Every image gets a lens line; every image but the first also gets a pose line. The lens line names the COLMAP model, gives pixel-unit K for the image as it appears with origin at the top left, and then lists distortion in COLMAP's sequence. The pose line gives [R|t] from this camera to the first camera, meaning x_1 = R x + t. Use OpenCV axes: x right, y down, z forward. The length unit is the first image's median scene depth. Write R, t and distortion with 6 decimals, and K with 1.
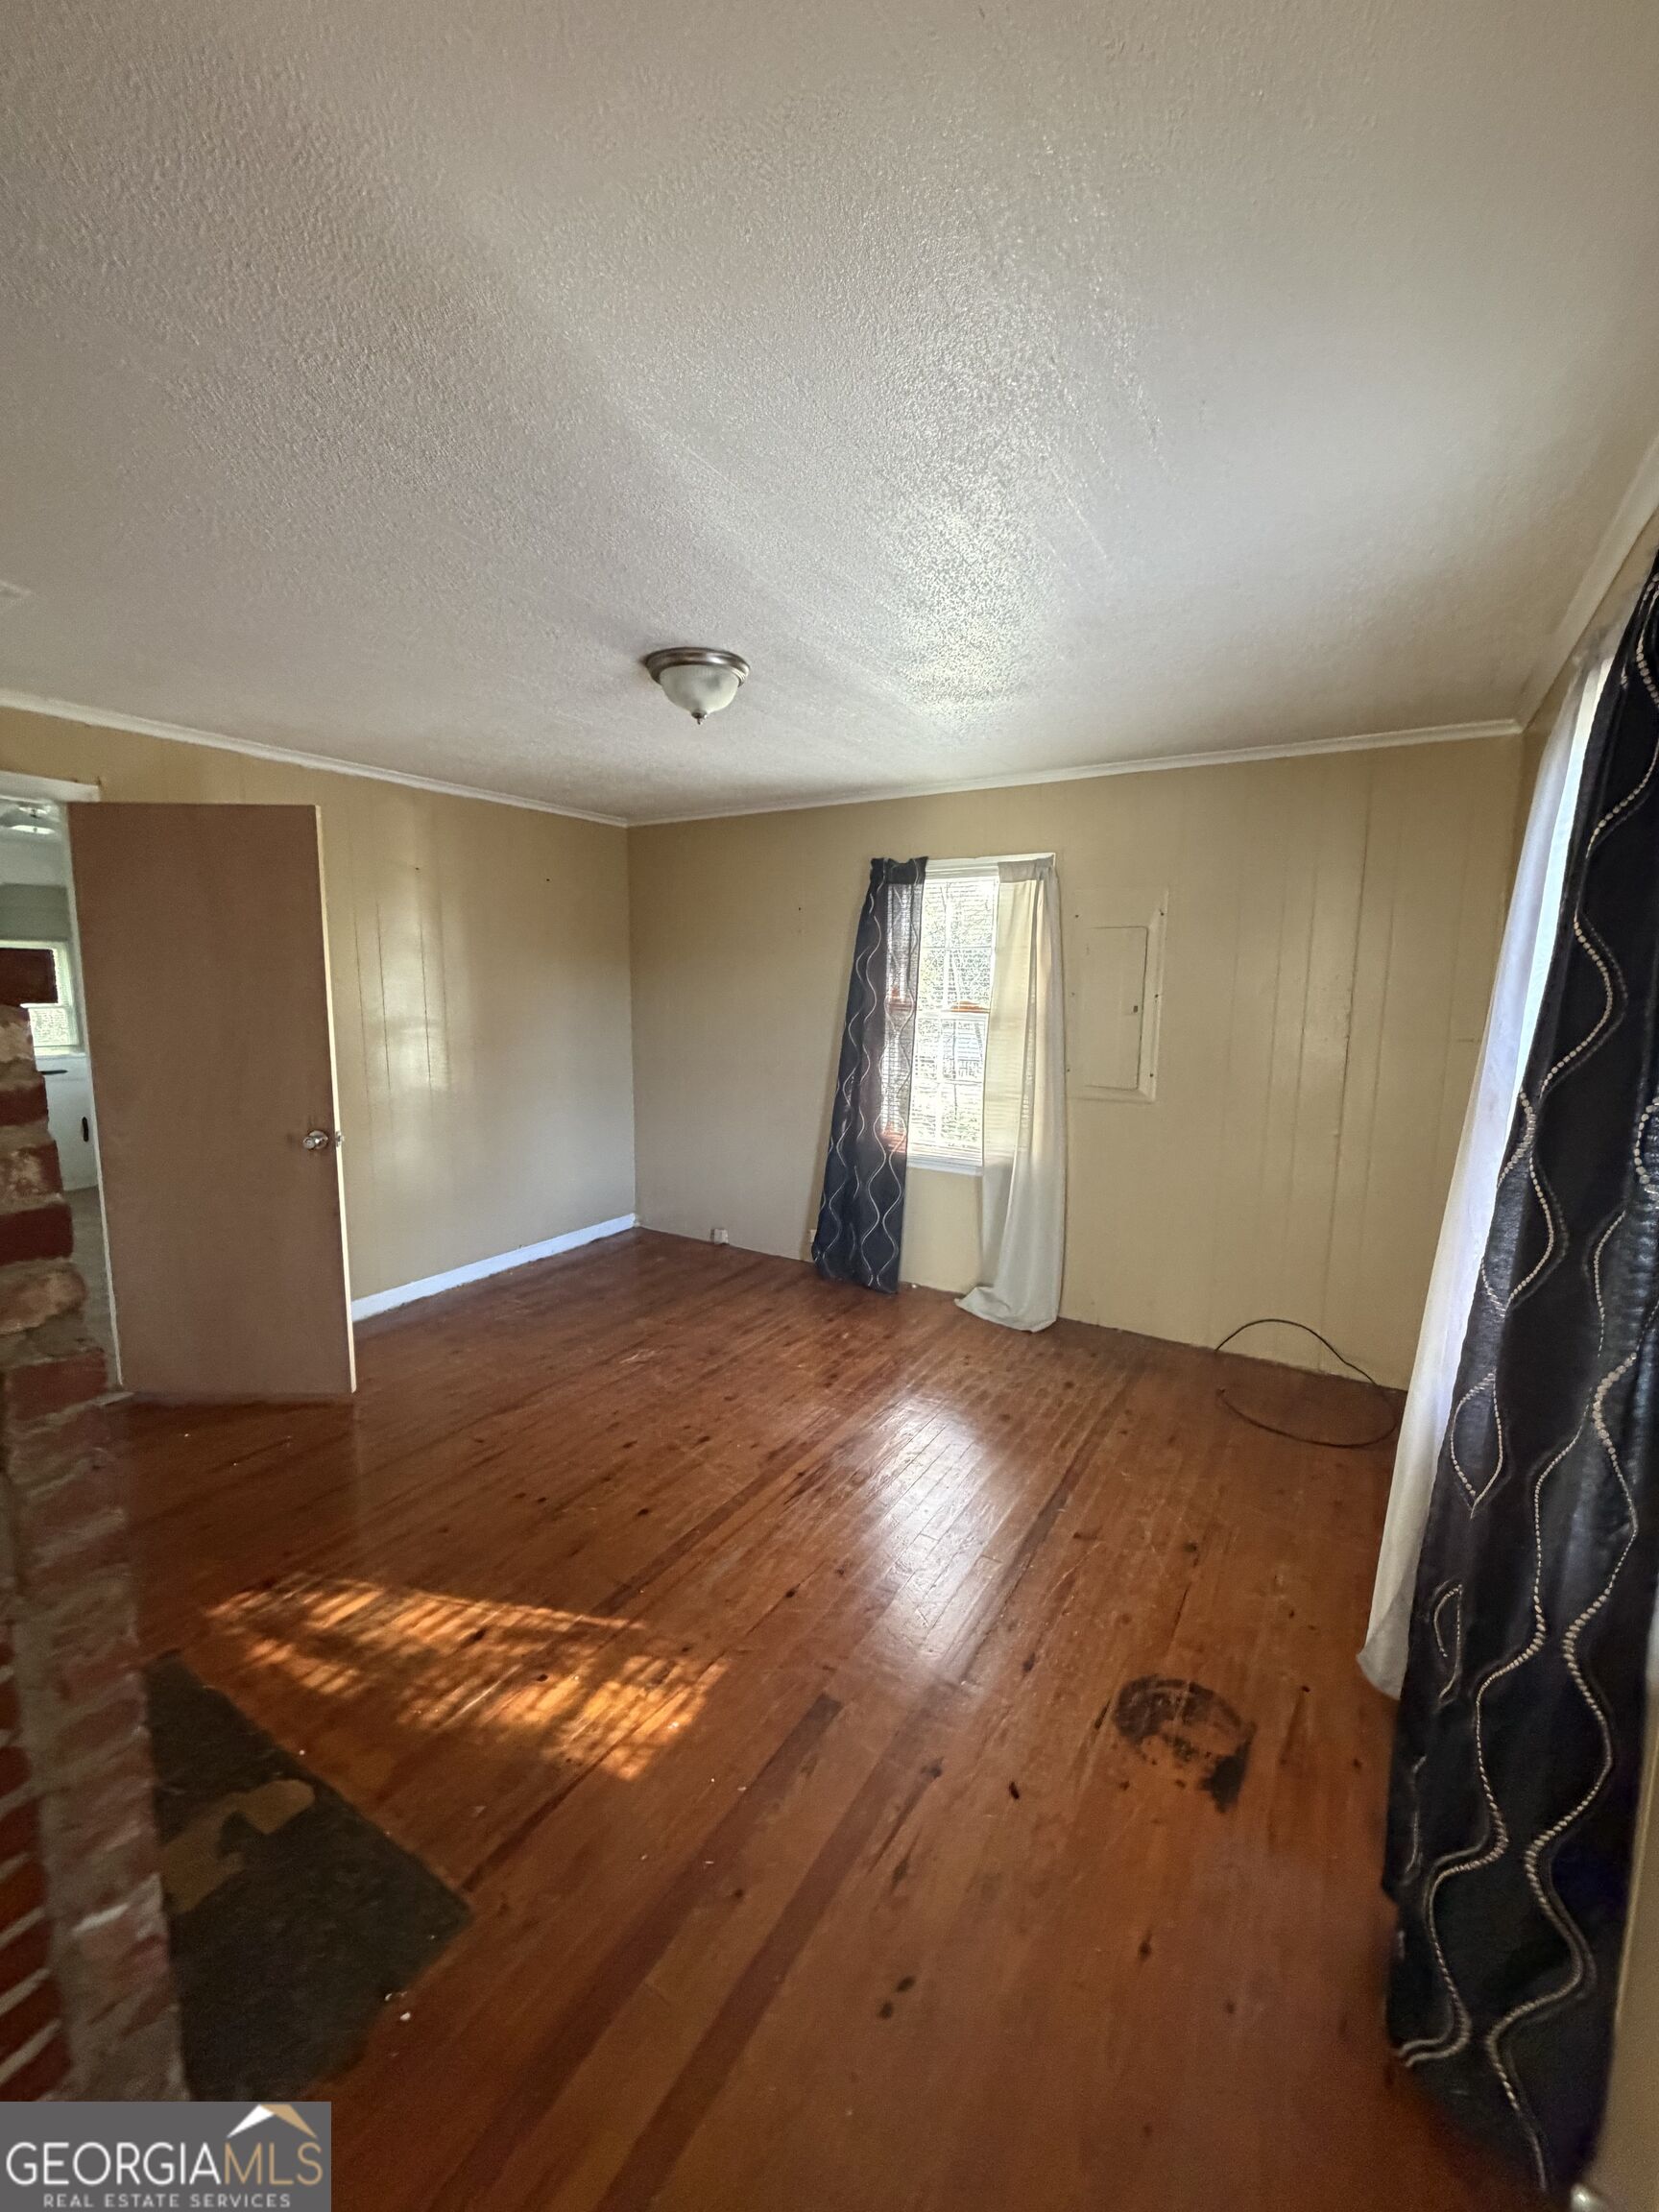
lens RADIAL K [[884.2, 0, 829.7], [0, 884.2, 1098.8], [0, 0, 1]] dist [0.003698, -0.000443]
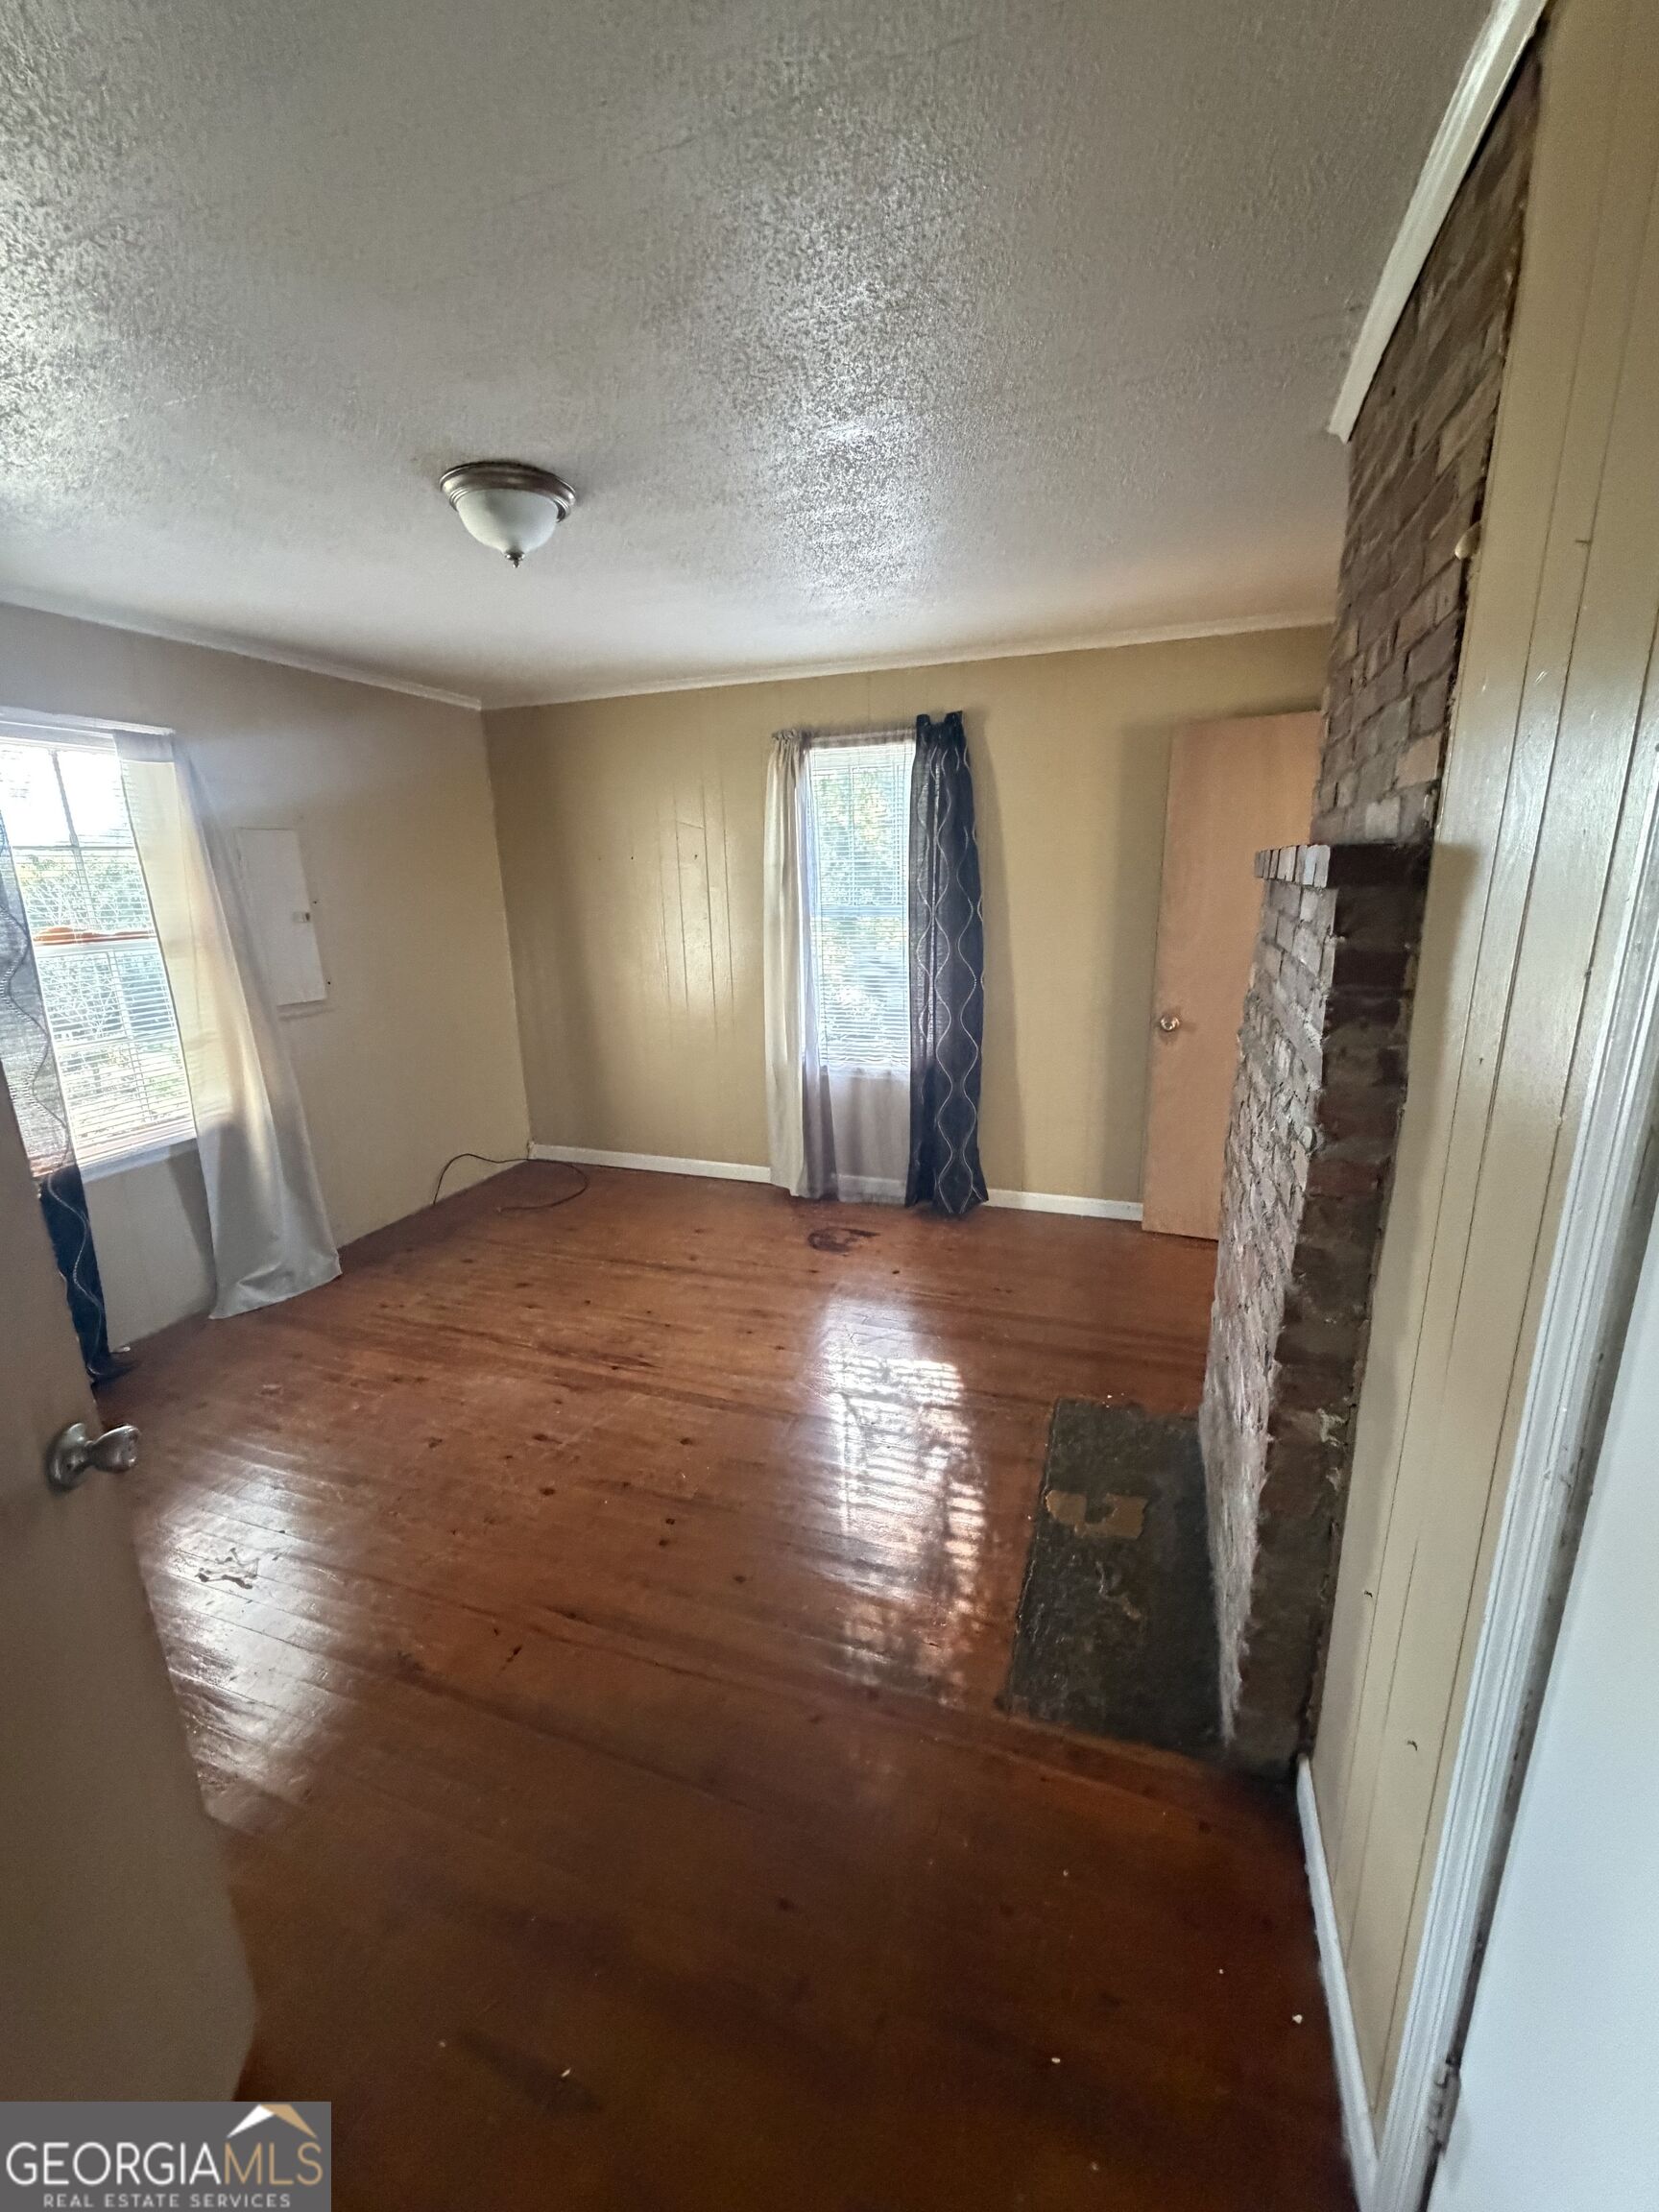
lens RADIAL K [[884.2, 0, 829.7], [0, 884.2, 1098.8], [0, 0, 1]] dist [0.003698, -0.000443]
pose [[-0.212171, -0.244749, 0.946087, -0.793863], [0.155792, 0.947276, 0.279994, -0.102186], [-0.964734, 0.206799, -0.162855, 0.687201]]
